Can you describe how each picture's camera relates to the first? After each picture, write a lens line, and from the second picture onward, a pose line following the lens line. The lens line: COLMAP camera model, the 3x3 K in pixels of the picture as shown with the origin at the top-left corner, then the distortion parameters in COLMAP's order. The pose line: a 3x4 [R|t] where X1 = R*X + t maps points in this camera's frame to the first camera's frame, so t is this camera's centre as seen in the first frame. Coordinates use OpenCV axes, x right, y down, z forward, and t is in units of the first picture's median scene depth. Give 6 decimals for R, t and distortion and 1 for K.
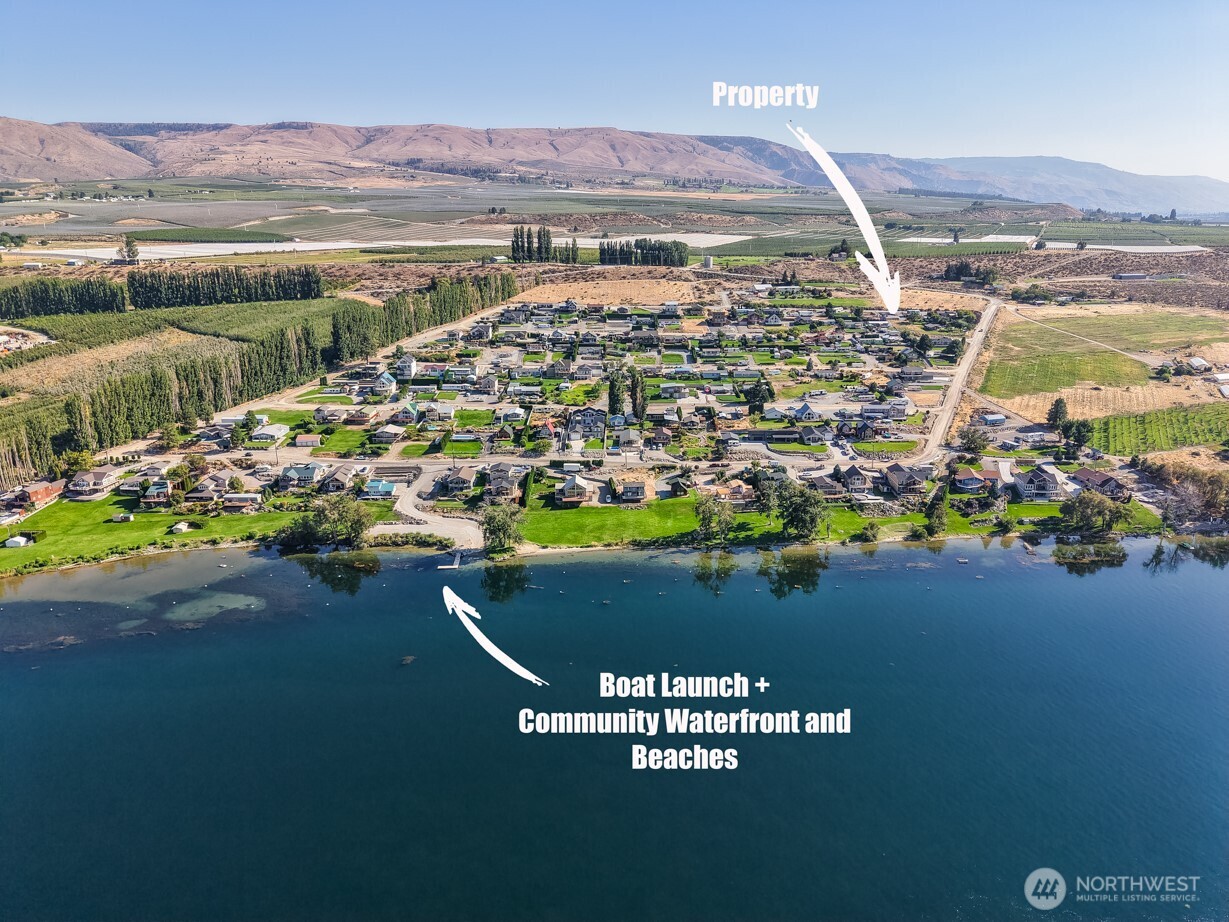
lens RADIAL K [[824.8, 0, 614.3], [0, 824.8, 462.4], [0, 0, 1]] dist [0.009714, -0.005929]
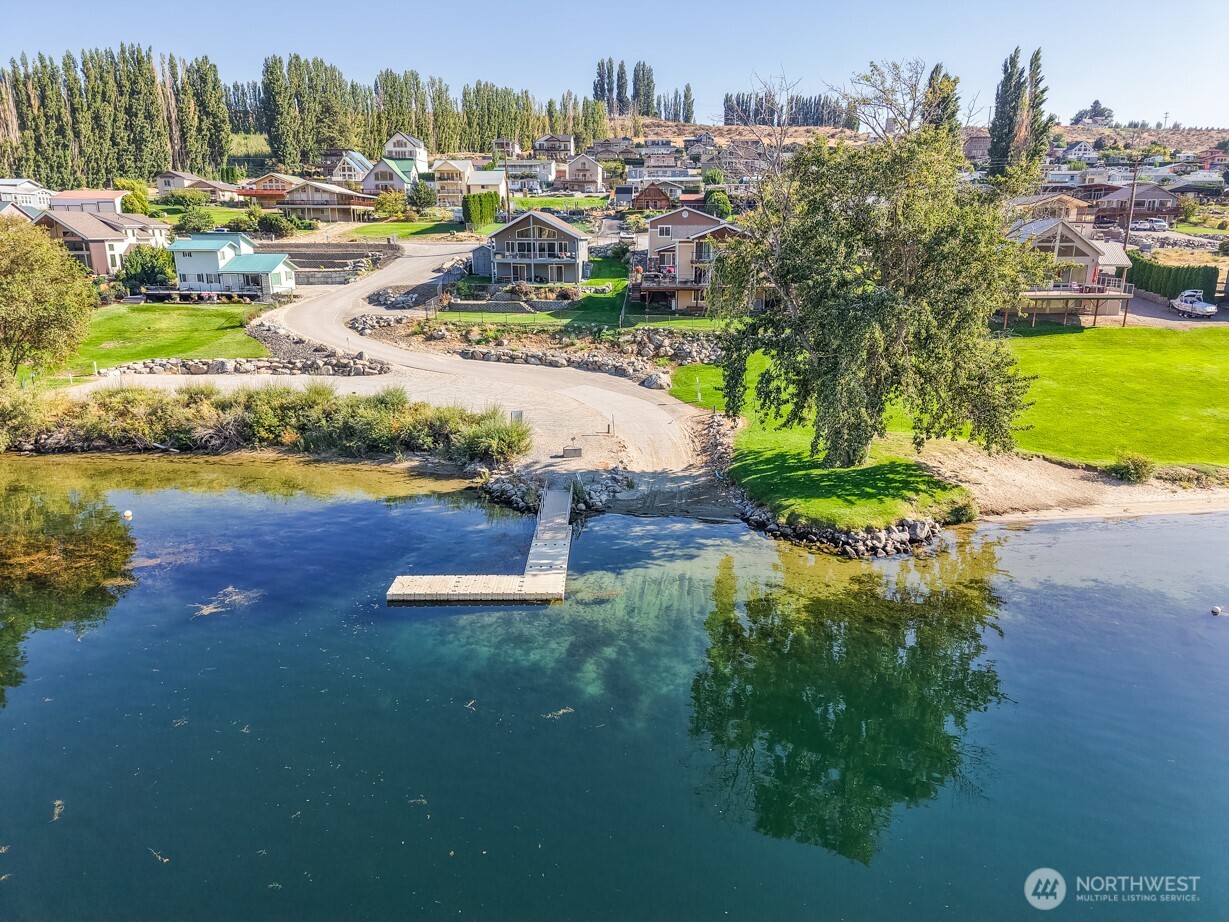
lens RADIAL K [[824.8, 0, 613.9], [0, 824.8, 461.6], [0, 0, 1]] dist [0.009714, -0.005929]
pose [[0.998717, 0.021942, -0.045639, -0.152630], [-0.023169, 0.999379, -0.026530, 0.095890], [0.045028, 0.027553, 0.998606, 0.759066]]
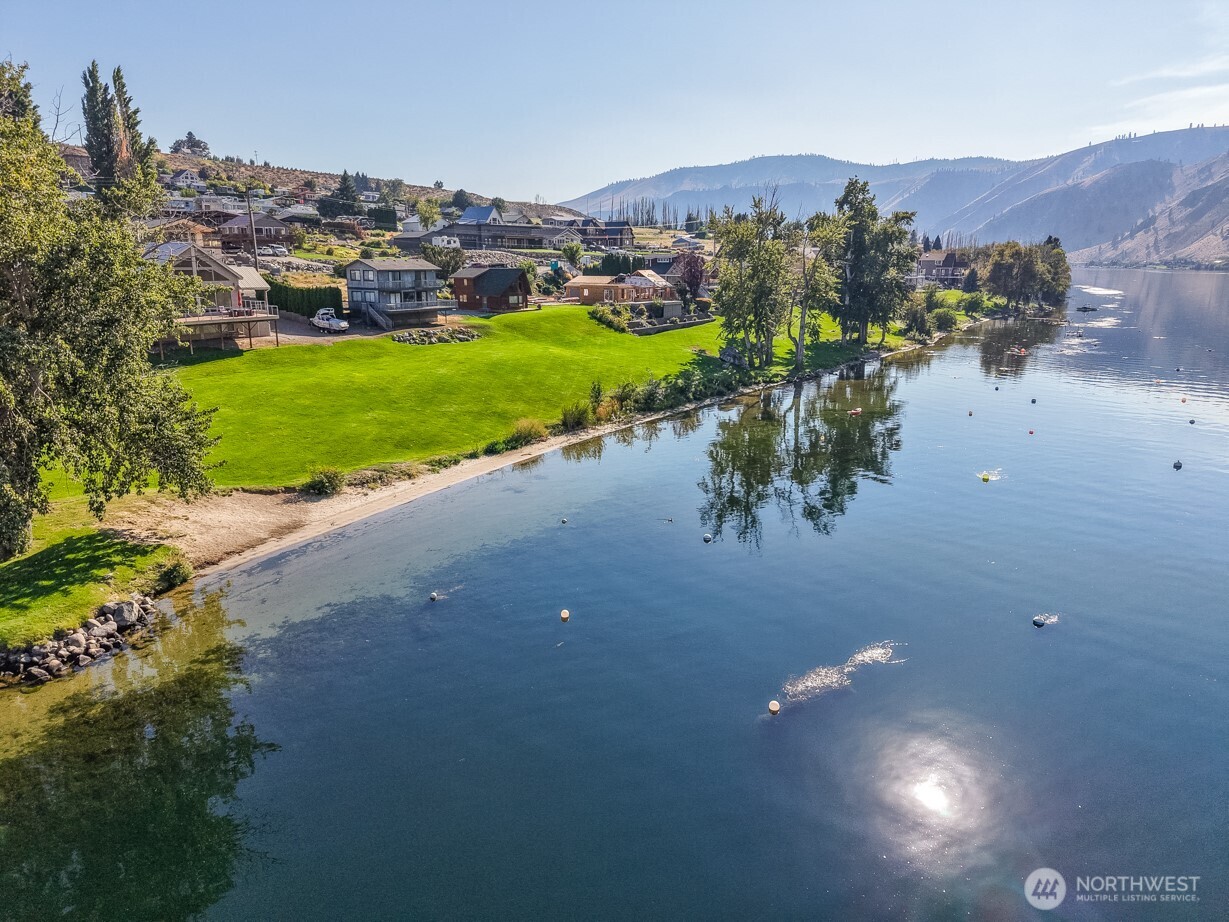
lens RADIAL K [[824.8, 0, 610.6], [0, 824.8, 460.4], [0, 0, 1]] dist [0.009714, -0.005929]
pose [[0.628157, -0.177890, 0.757478, -0.149096], [0.225423, 0.973370, 0.041654, 0.093061], [-0.744717, 0.144588, 0.651530, 0.770523]]
